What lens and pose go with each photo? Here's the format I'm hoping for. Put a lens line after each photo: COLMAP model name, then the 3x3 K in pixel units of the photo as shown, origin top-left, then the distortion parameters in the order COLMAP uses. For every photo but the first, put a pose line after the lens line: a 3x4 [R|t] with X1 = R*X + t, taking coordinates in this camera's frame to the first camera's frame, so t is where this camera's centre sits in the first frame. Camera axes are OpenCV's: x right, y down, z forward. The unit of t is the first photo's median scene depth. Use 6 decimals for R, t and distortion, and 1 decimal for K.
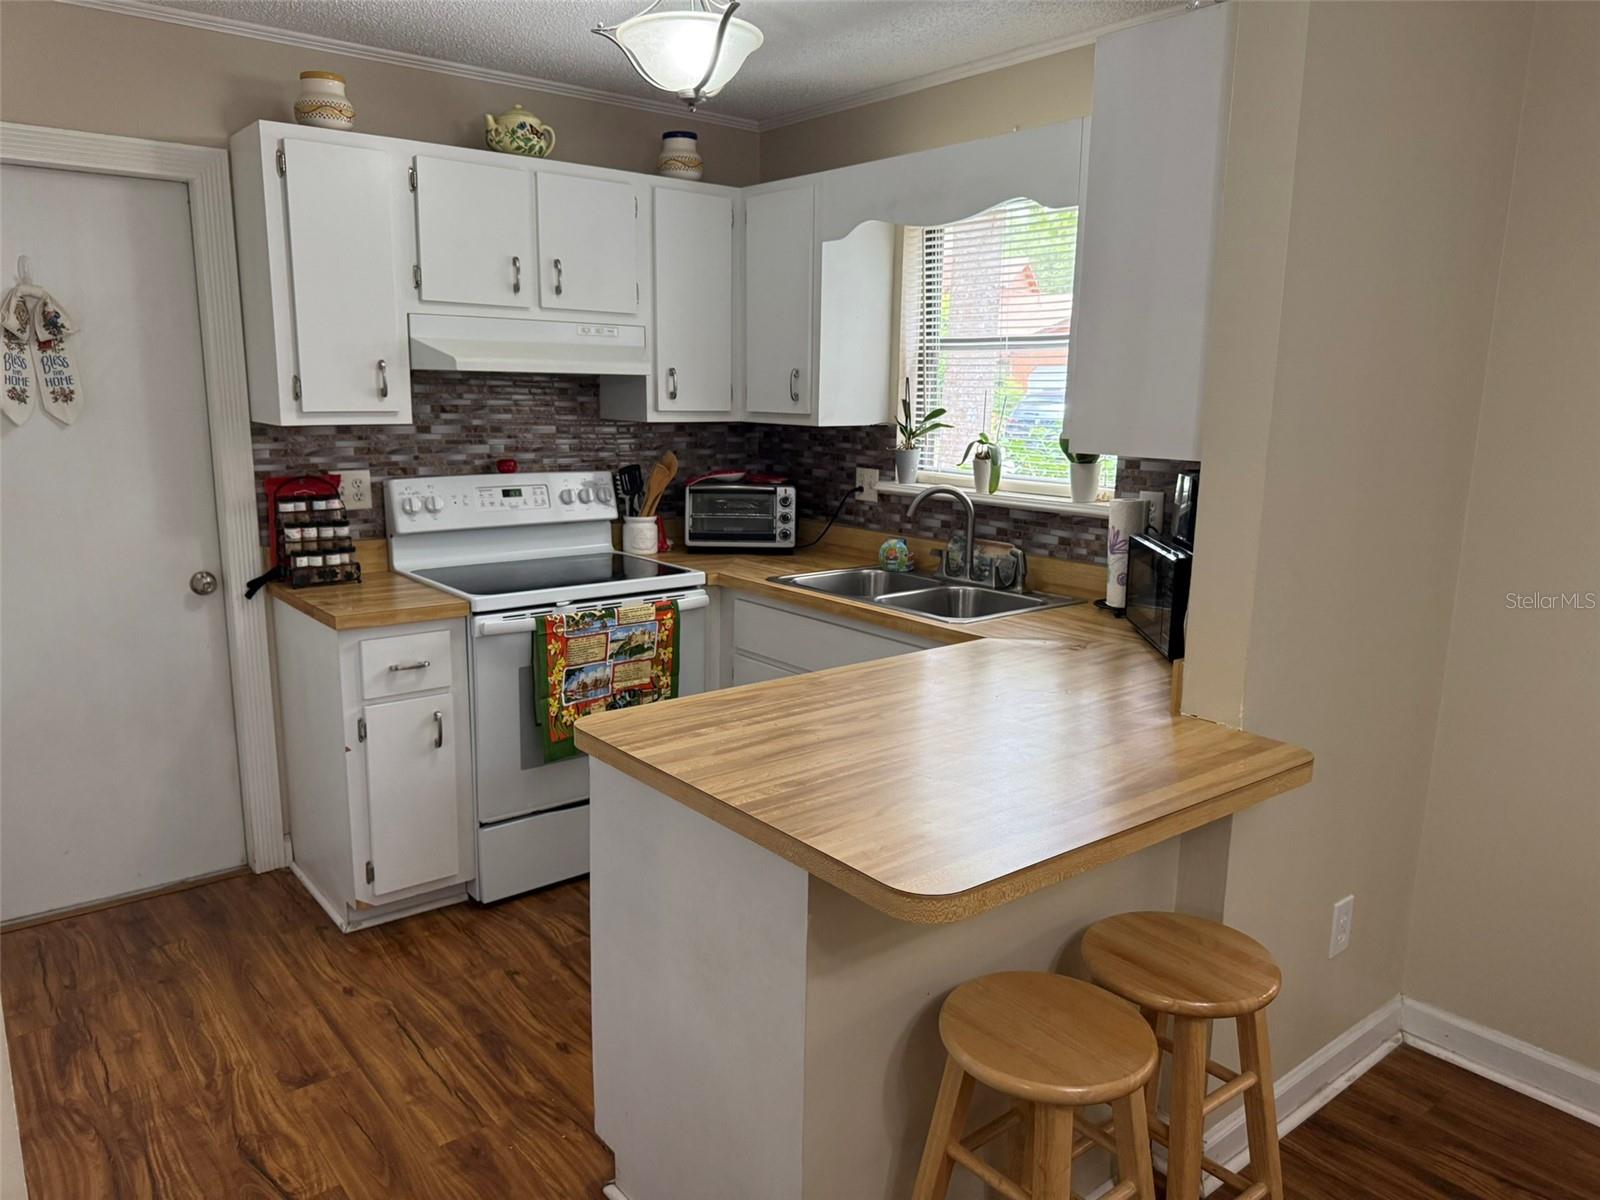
lens RADIAL K [[1131.9, 0, 825.2], [0, 1131.9, 604.2], [0, 0, 1]] dist [0.062467, -0.090300]
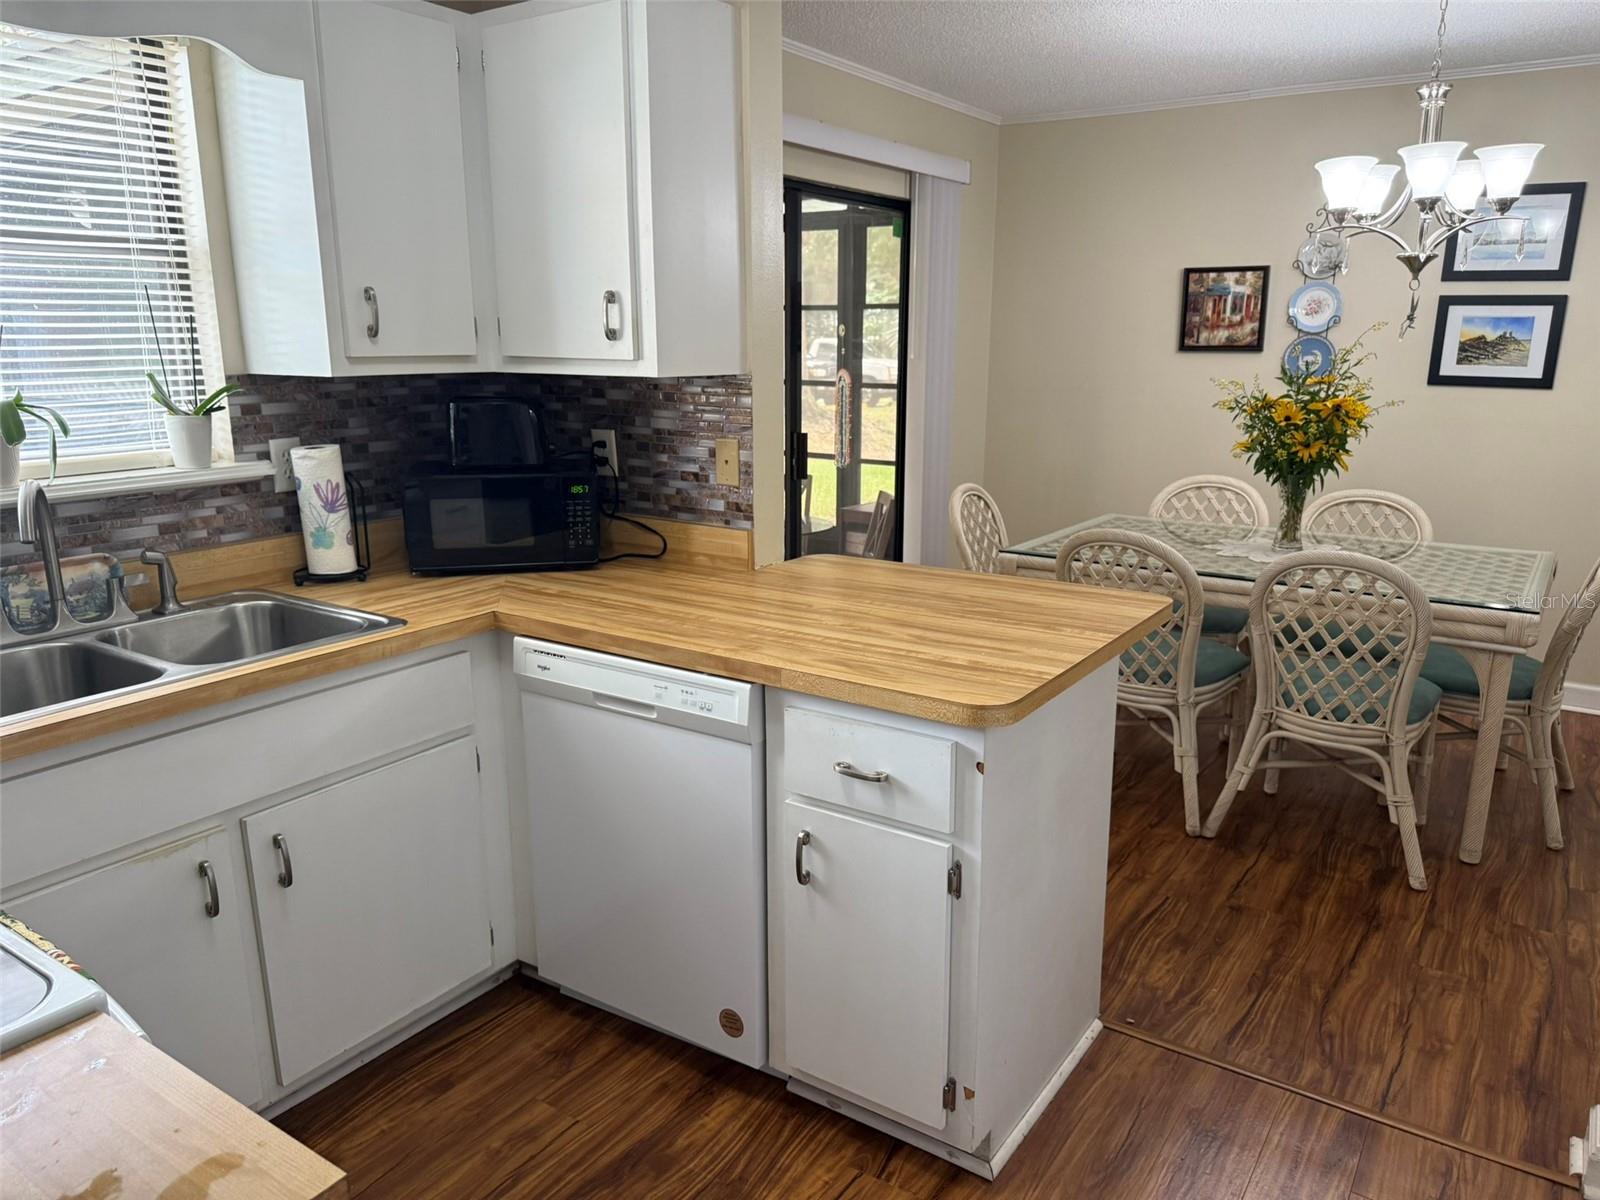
lens RADIAL K [[1131.9, 0, 792.1], [0, 1131.9, 594.9], [0, 0, 1]] dist [0.062467, -0.090300]
pose [[-0.268054, -0.234006, 0.934553, -0.592469], [0.180387, 0.940706, 0.287286, -0.155204], [-0.946366, 0.245589, -0.209948, 0.800226]]
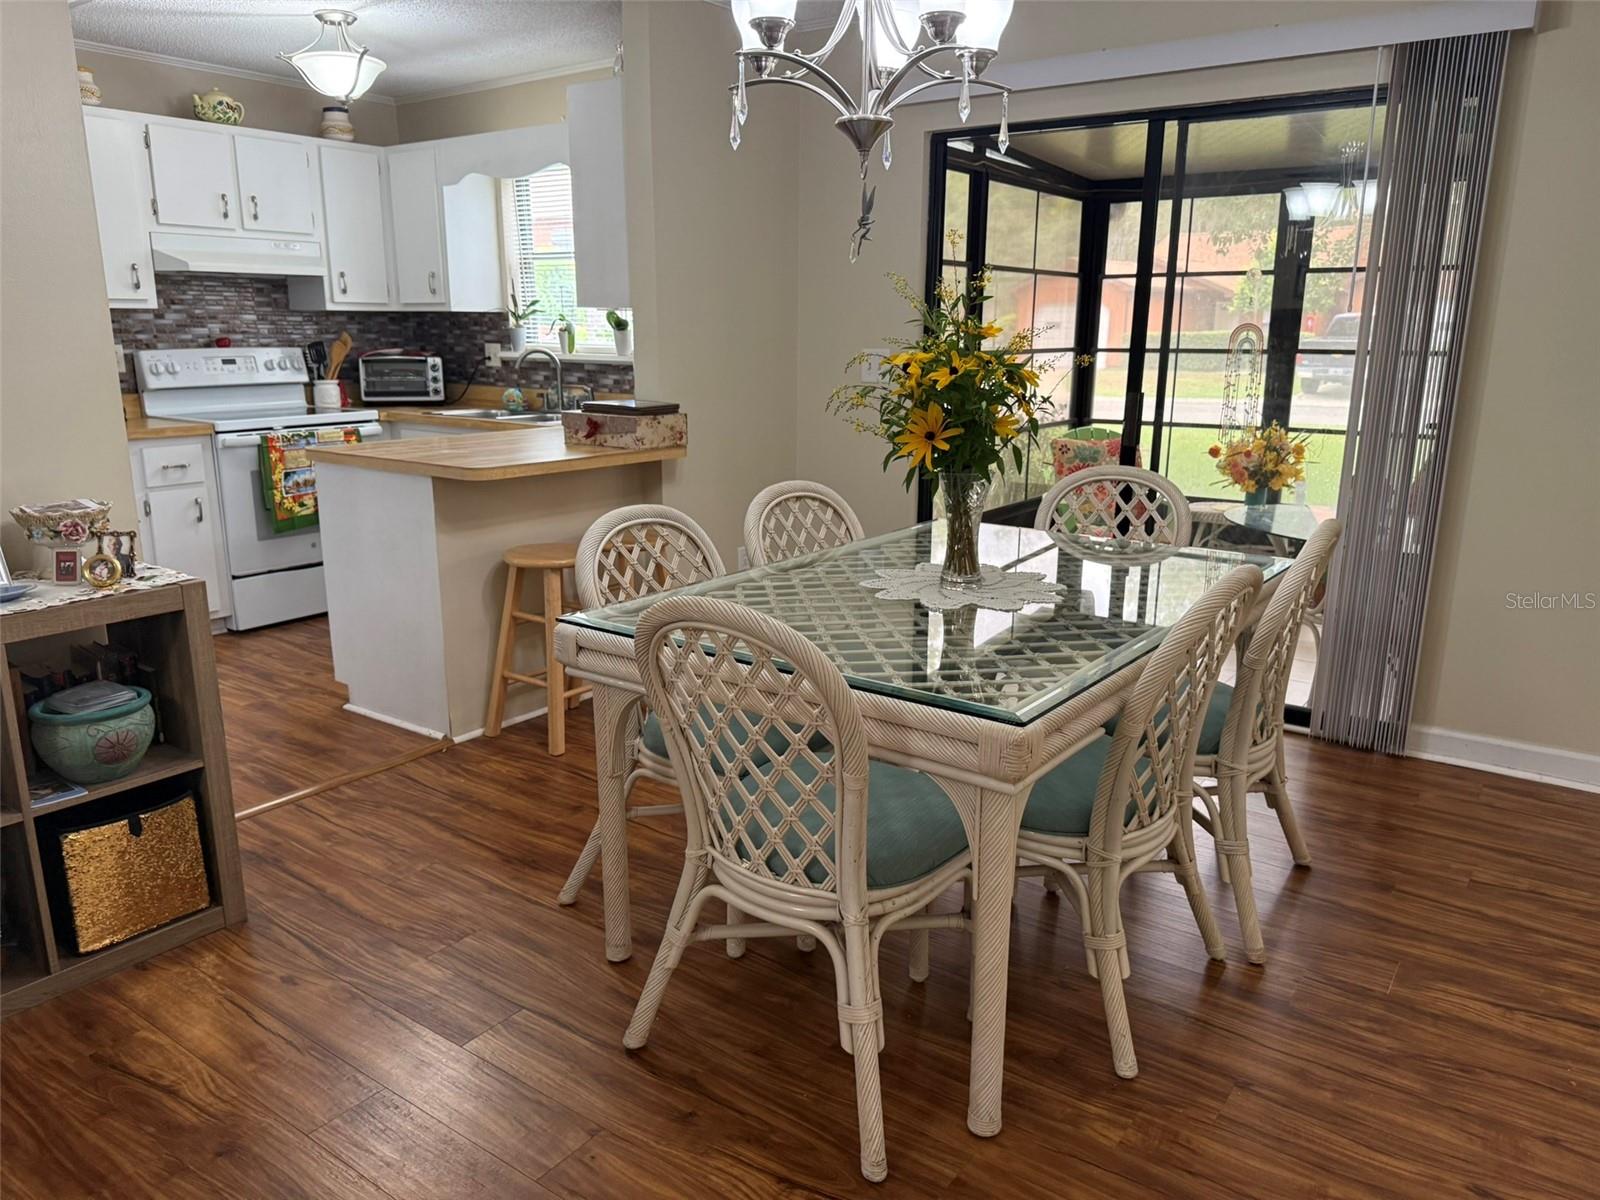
lens RADIAL K [[1131.9, 0, 799.5], [0, 1131.9, 590.8], [0, 0, 1]] dist [0.062467, -0.090300]
pose [[0.970284, -0.068579, 0.232048, 0.071293], [0.057631, 0.996896, 0.053644, 0.169144], [-0.235006, -0.038677, 0.971224, -0.626699]]
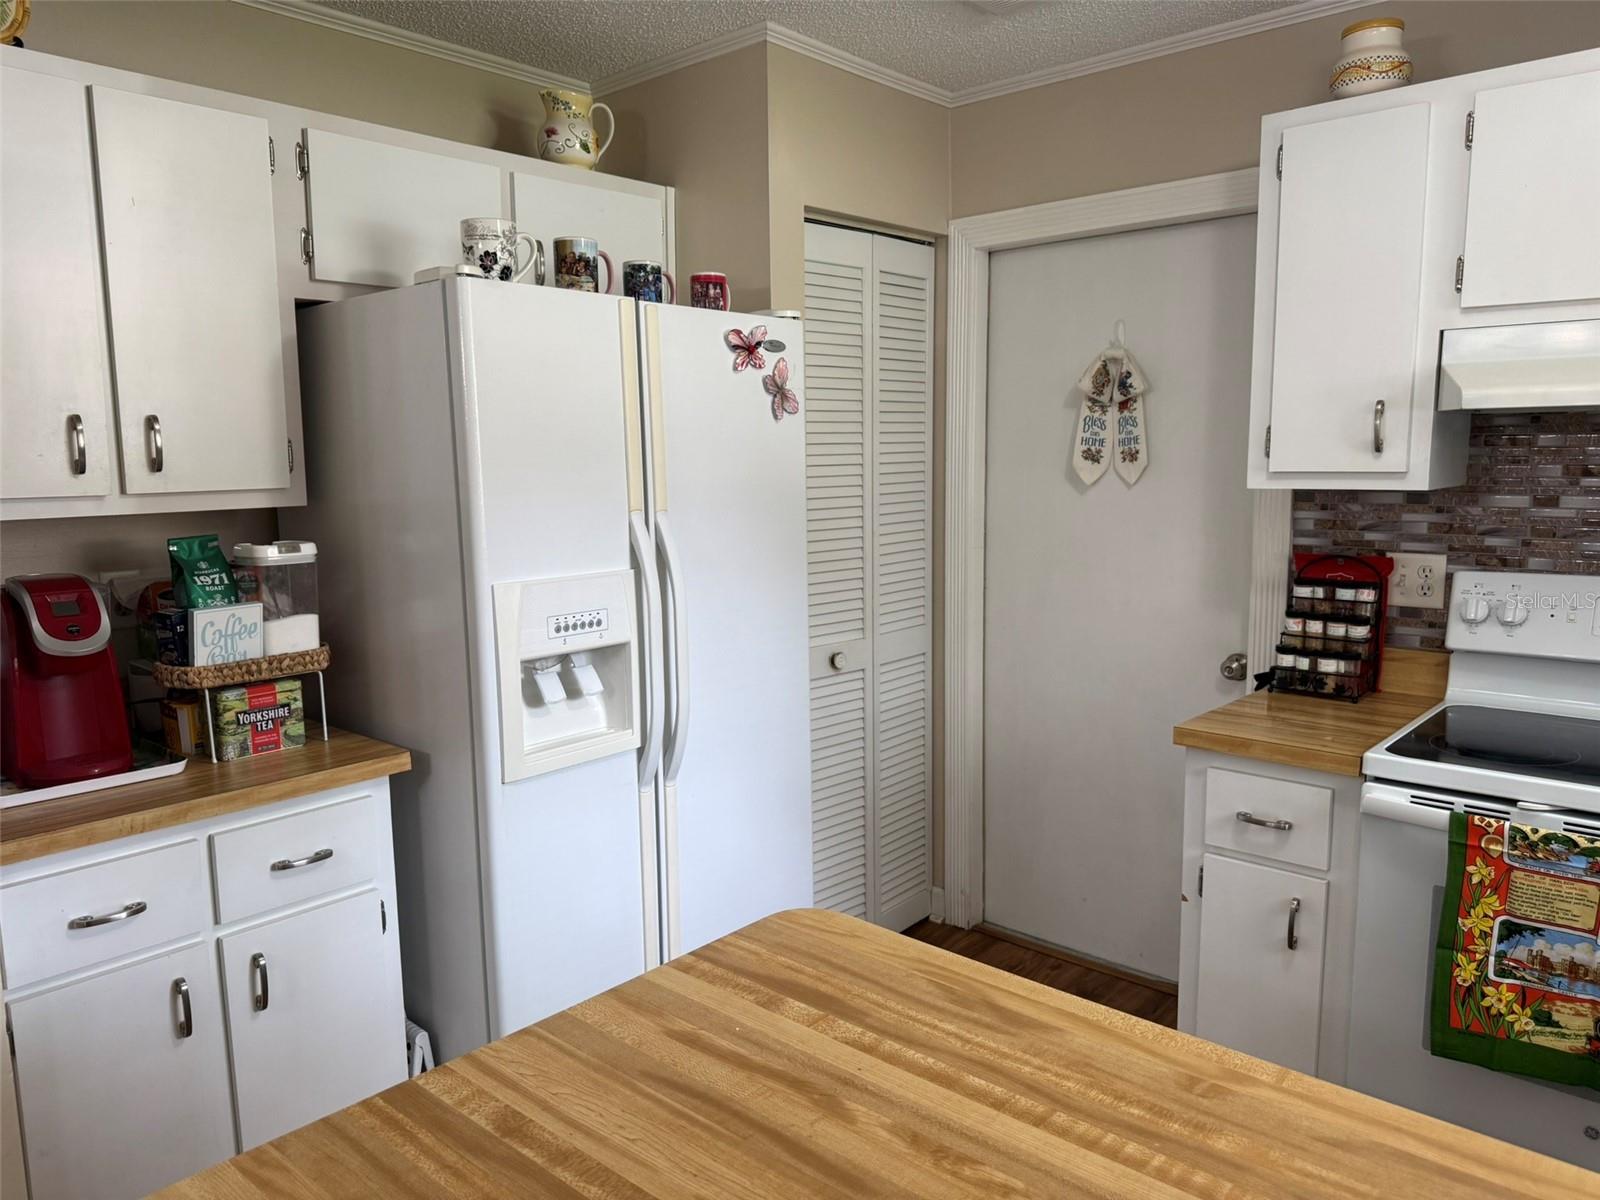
lens RADIAL K [[1131.9, 0, 795.0], [0, 1131.9, 604.2], [0, 0, 1]] dist [0.062467, -0.090300]
pose [[0.138772, 0.115353, -0.983583, 0.262259], [-0.177898, 0.979941, 0.089827, -0.083726], [0.974215, 0.162512, 0.156510, 0.524631]]
